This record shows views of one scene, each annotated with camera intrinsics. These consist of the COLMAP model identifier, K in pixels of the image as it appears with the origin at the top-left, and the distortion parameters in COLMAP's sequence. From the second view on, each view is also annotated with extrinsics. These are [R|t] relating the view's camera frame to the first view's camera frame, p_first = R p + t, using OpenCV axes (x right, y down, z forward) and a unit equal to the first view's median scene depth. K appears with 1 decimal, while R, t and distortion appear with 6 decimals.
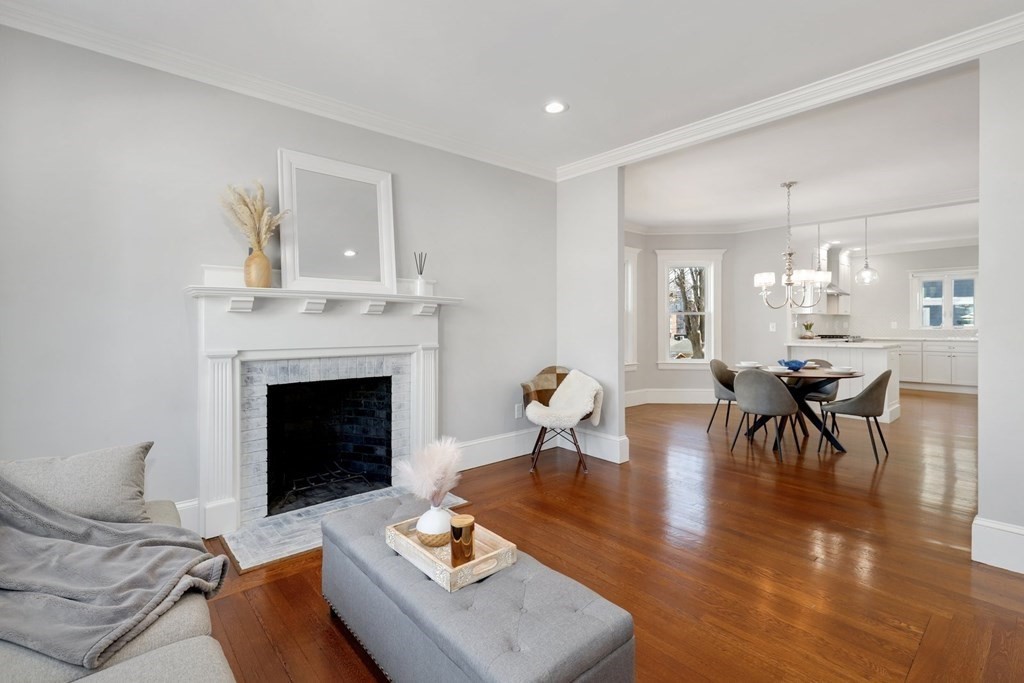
lens RADIAL K [[467.1, 0, 508.7], [0, 467.1, 328.7], [0, 0, 1]] dist [0.003672, -0.000319]
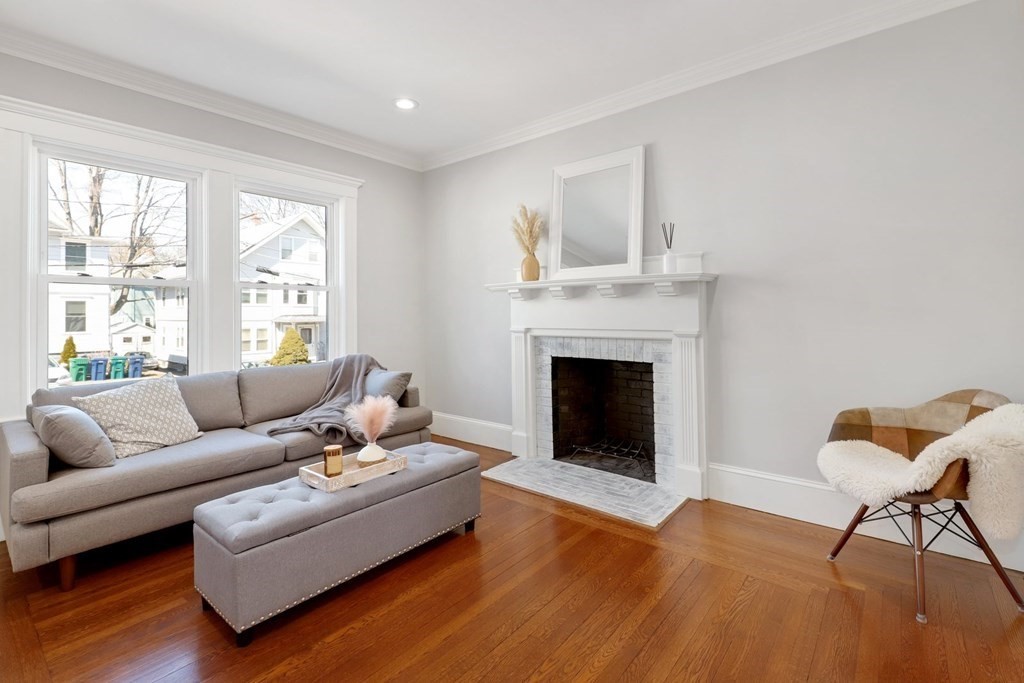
lens RADIAL K [[472.0, 0, 508.5], [0, 472.0, 308.2], [0, 0, 1]] dist [0.009642, -0.000359]
pose [[0.163847, -0.009882, -0.986436, 0.622814], [0.005665, 0.999943, -0.009076, 0.000102], [0.986470, -0.004101, 0.163893, 0.566641]]
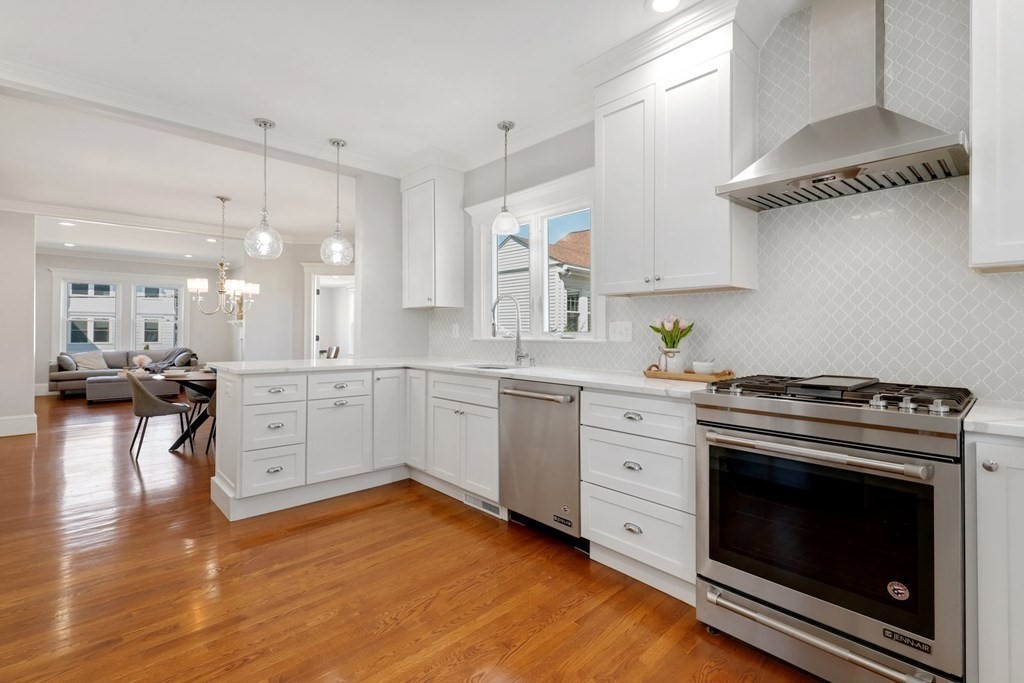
lens RADIAL K [[466.9, 0, 507.6], [0, 466.9, 331.2], [0, 0, 1]] dist [0.003177, -0.000206]
pose [[0.035859, -0.001756, -0.999355, 2.369931], [-0.009025, 0.999957, -0.002081, -0.014581], [0.999316, 0.009094, 0.035842, 2.264799]]
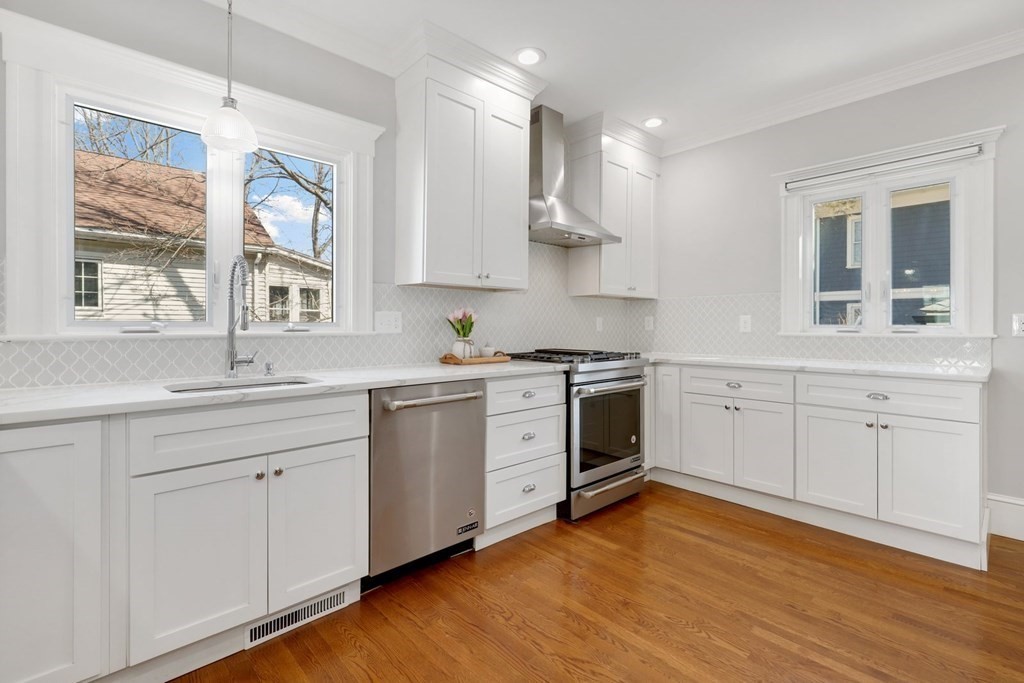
lens RADIAL K [[467.1, 0, 508.7], [0, 467.1, 328.7], [0, 0, 1]] dist [0.003672, -0.000319]
pose [[0.999237, 0.002306, 0.038996, 1.682341], [-0.002397, 0.999995, 0.002282, -0.008857], [-0.038991, -0.002373, 0.999237, 1.712235]]
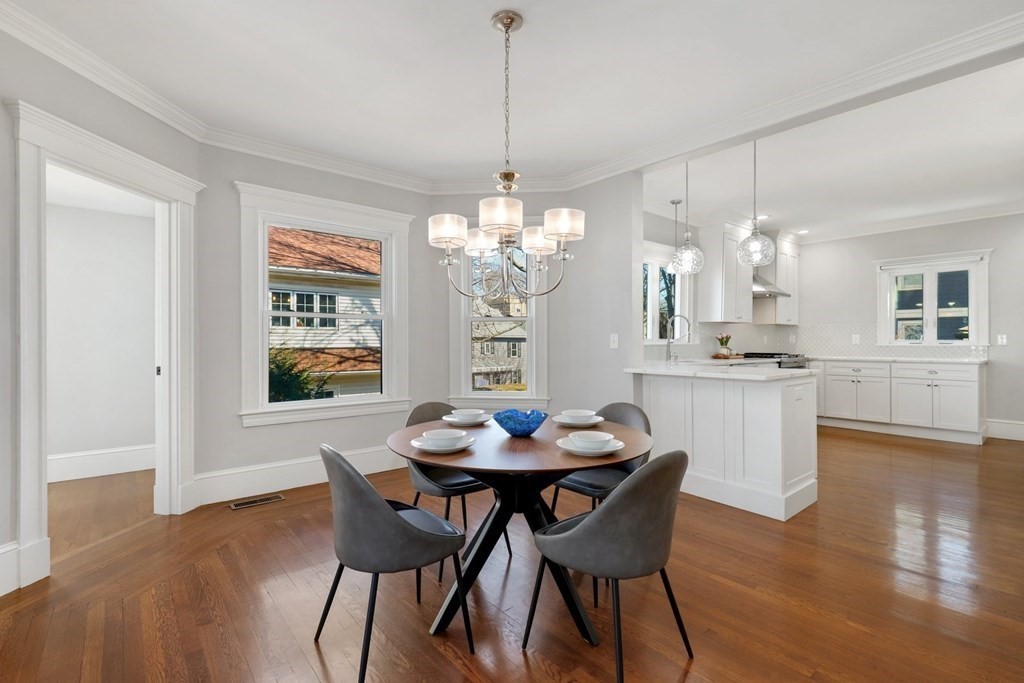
lens RADIAL K [[464.4, 0, 507.8], [0, 464.4, 342.2], [0, 0, 1]] dist [-0.000117, 0.000076]
pose [[0.999688, 0.001612, -0.024922, 0.862841], [-0.001668, 0.999996, -0.002196, -0.000861], [0.024918, 0.002237, 0.999687, 0.781732]]
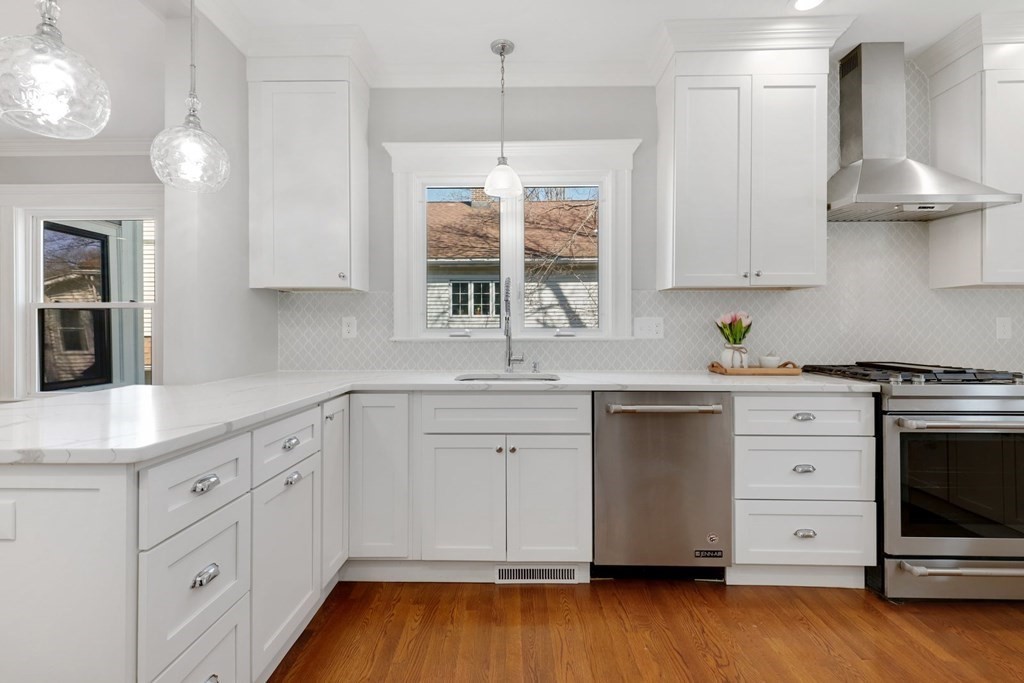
lens RADIAL K [[467.3, 0, 504.3], [0, 467.3, 326.4], [0, 0, 1]] dist [0.000435, -0.000173]
pose [[0.743273, -0.001993, -0.668985, 1.860065], [-0.002079, 0.999984, -0.005290, -0.014976], [0.668985, 0.005323, 0.743257, 1.748672]]
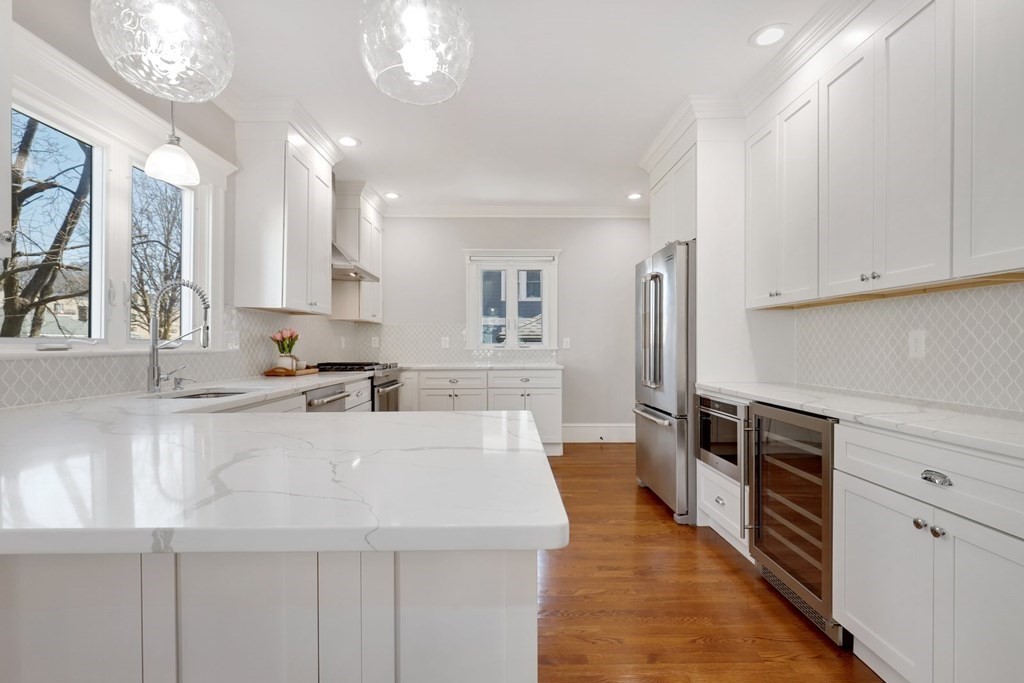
lens RADIAL K [[468.0, 0, 515.1], [0, 468.0, 347.4], [0, 0, 1]] dist [0.000492, -0.000425]
pose [[0.632585, -0.003569, 0.774483, 1.172954], [0.002658, 0.999993, 0.002437, -0.004948], [-0.774487, 0.000516, 0.632590, 1.547052]]
